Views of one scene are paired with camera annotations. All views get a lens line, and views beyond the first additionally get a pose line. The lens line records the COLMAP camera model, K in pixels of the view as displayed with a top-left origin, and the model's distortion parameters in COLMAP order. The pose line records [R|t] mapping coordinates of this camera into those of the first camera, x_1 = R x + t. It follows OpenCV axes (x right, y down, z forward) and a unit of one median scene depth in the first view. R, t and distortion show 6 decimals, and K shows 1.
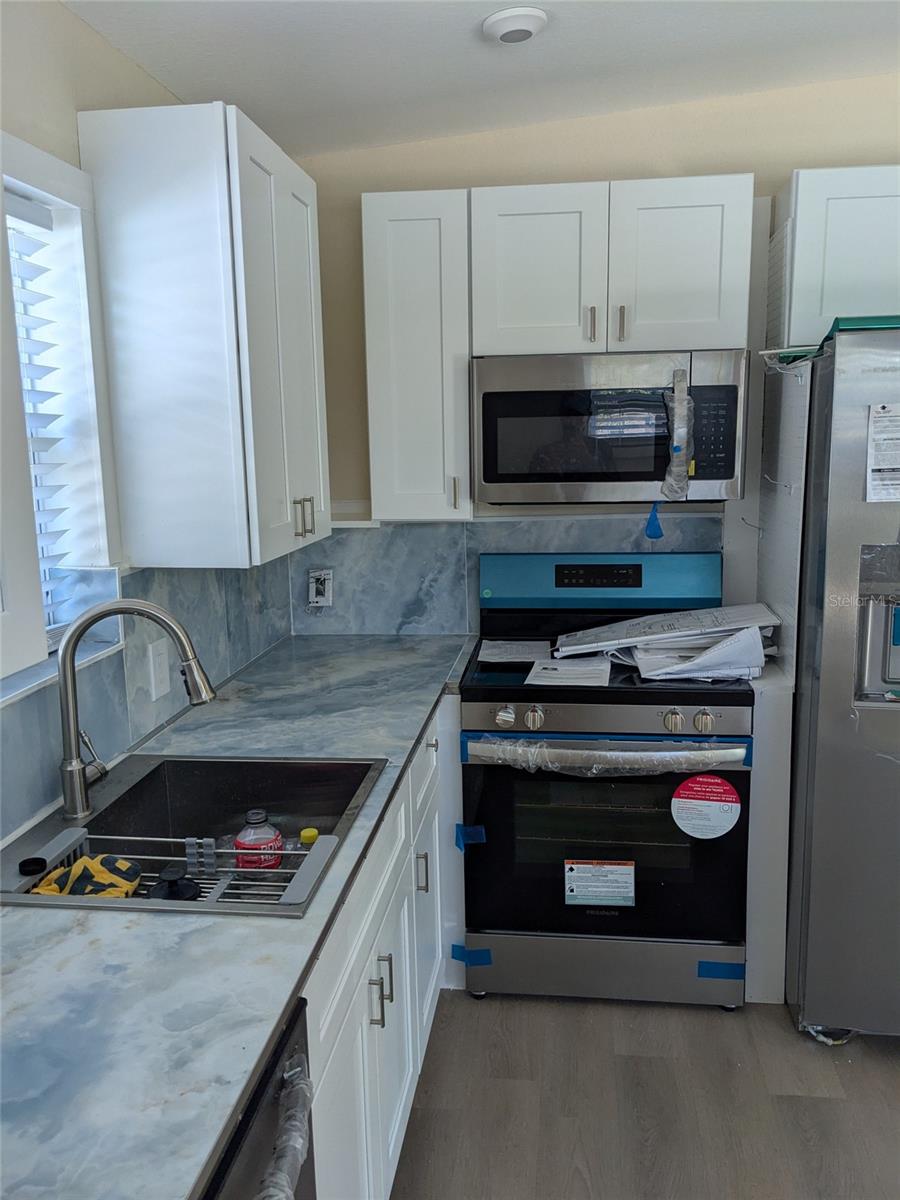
lens RADIAL K [[935.0, 0, 450.0], [0, 935.0, 600.0], [0, 0, 1]] dist [-0.008180, -0.006215]
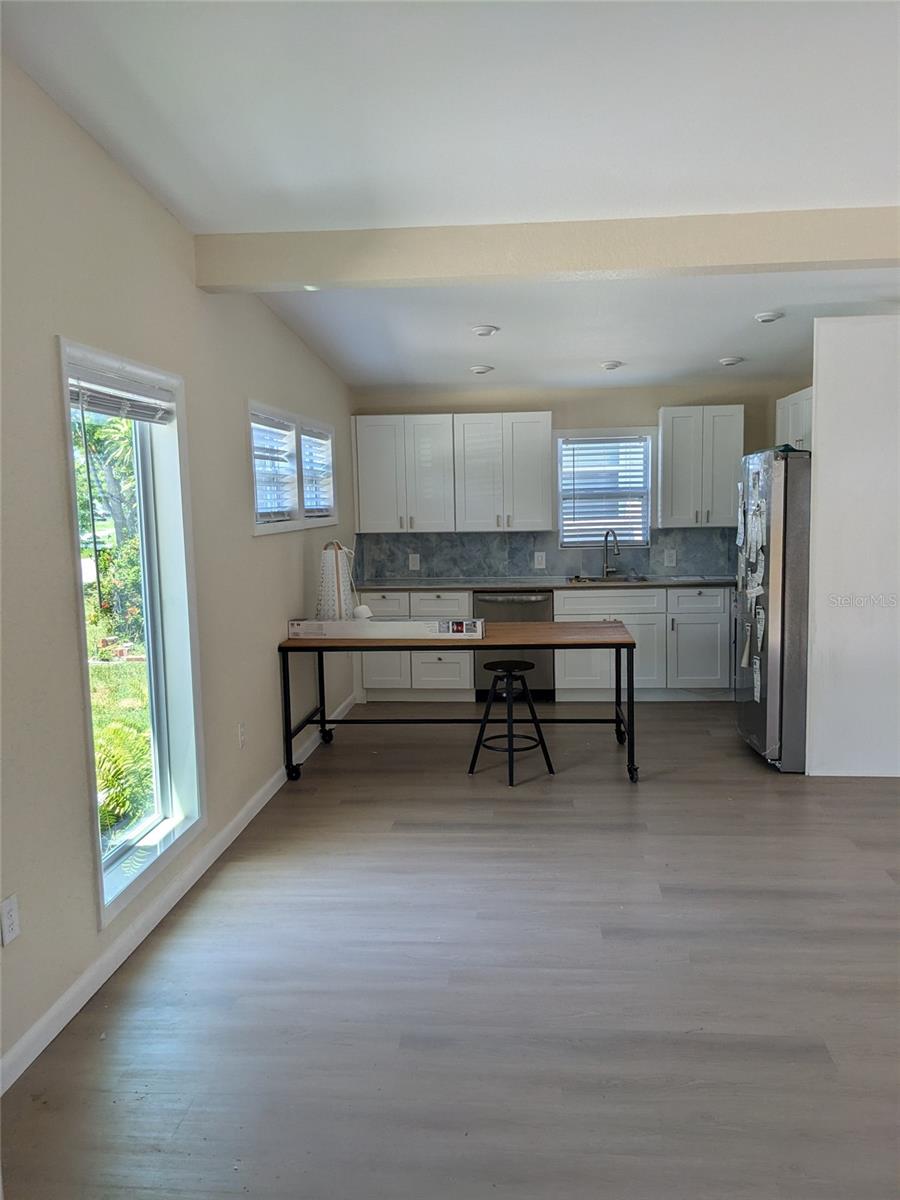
lens RADIAL K [[960.6, 0, 450.0], [0, 960.6, 600.0], [0, 0, 1]] dist [0.034935, -0.002786]
pose [[0.026273, 0.126553, -0.991612, 2.707498], [-0.150265, 0.981183, 0.121241, -0.070534], [0.988297, 0.145819, 0.044795, 0.048075]]
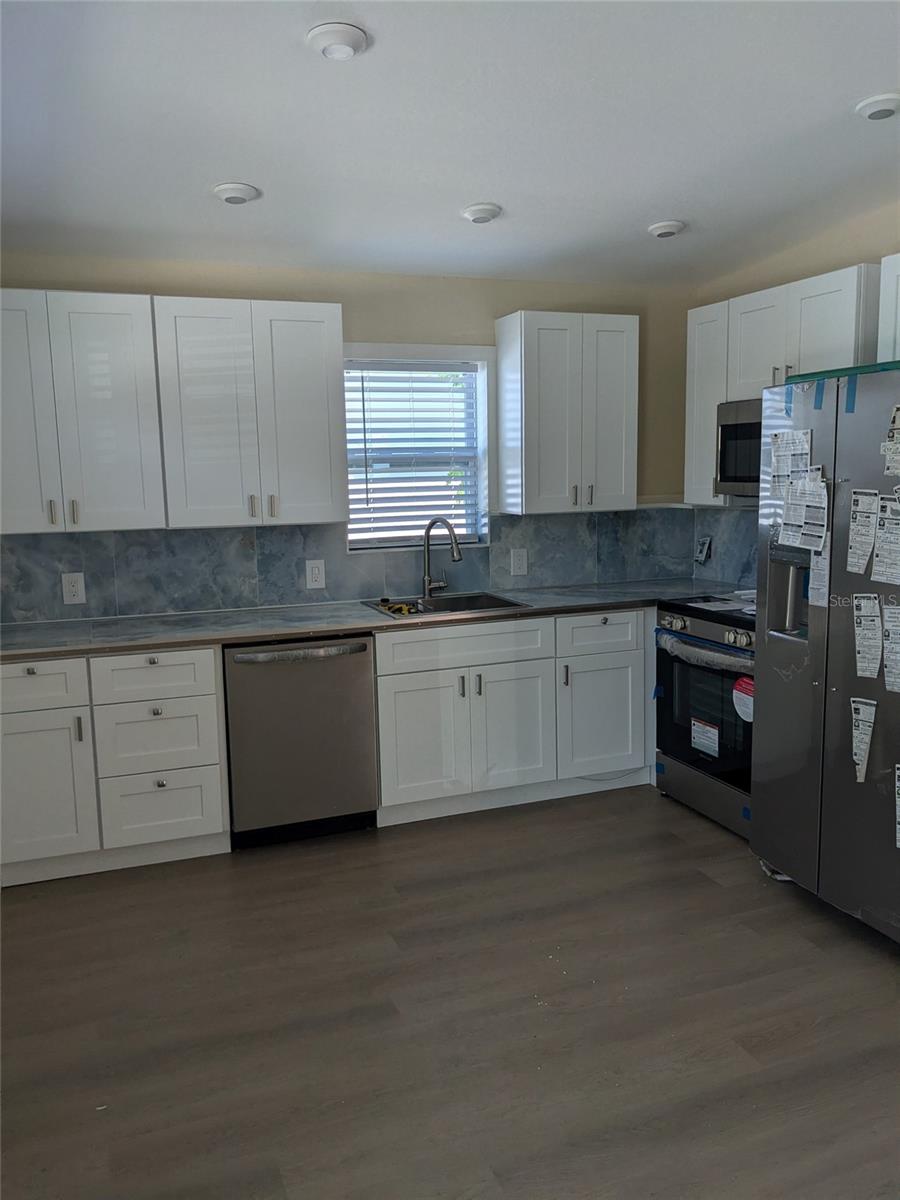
lens RADIAL K [[935.0, 0, 450.0], [0, 935.0, 600.0], [0, 0, 1]] dist [-0.008180, -0.006215]
pose [[0.473081, 0.134178, -0.870741, 1.267268], [-0.140418, 0.987184, 0.075830, 0.016115], [0.869757, 0.086394, 0.485859, -0.152415]]
